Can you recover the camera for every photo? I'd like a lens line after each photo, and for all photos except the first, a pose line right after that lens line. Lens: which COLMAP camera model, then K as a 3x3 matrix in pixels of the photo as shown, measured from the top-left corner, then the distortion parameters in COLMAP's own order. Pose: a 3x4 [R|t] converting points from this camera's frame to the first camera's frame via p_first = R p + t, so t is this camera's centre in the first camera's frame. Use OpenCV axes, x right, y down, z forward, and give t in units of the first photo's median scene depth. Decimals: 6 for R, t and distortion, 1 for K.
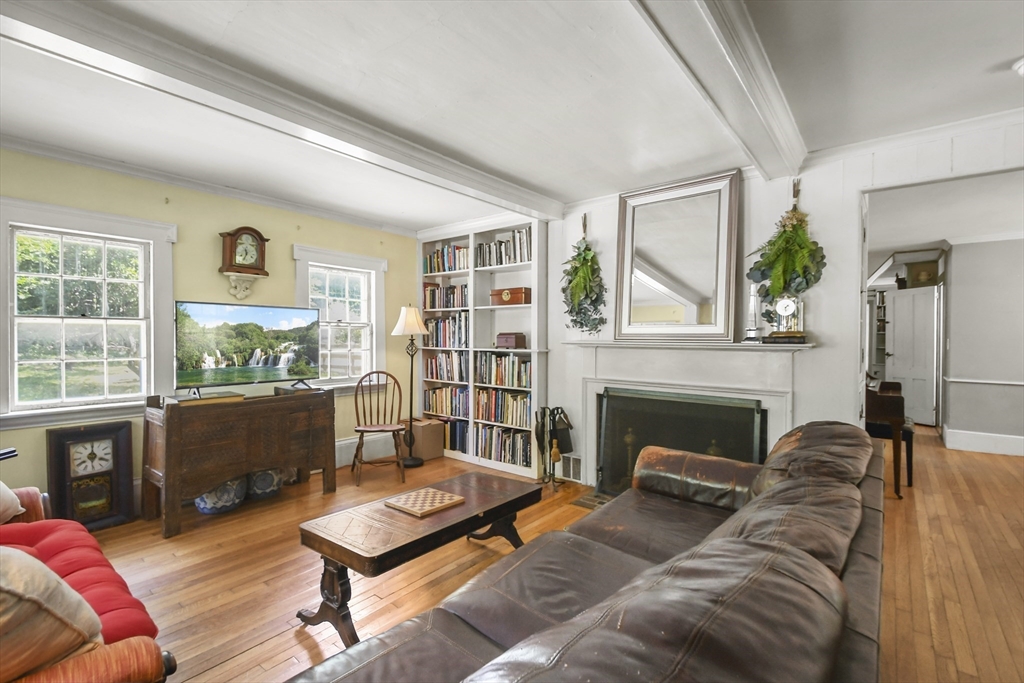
lens RADIAL K [[457.6, 0, 492.0], [0, 457.6, 340.7], [0, 0, 1]] dist [0.019776, -0.002976]
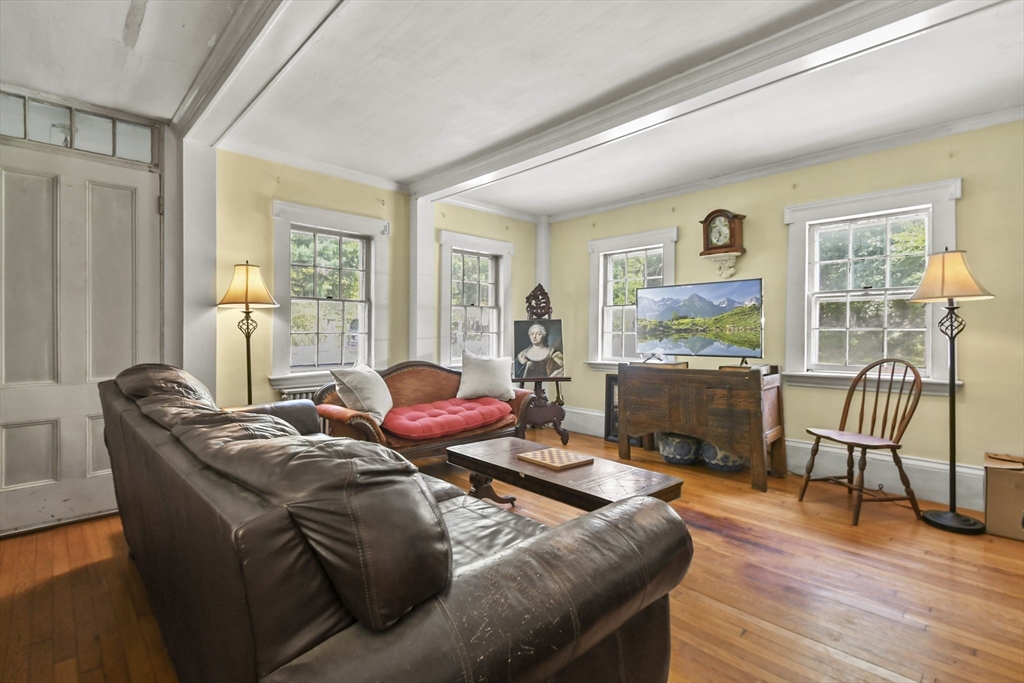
lens RADIAL K [[472.5, 0, 503.8], [0, 472.5, 335.7], [0, 0, 1]] dist [0.005540, 0.000529]
pose [[-0.107835, 0.002842, -0.994165, 0.143704], [-0.010628, 0.999935, 0.004012, 0.010304], [0.994112, 0.010998, -0.107798, 0.151736]]
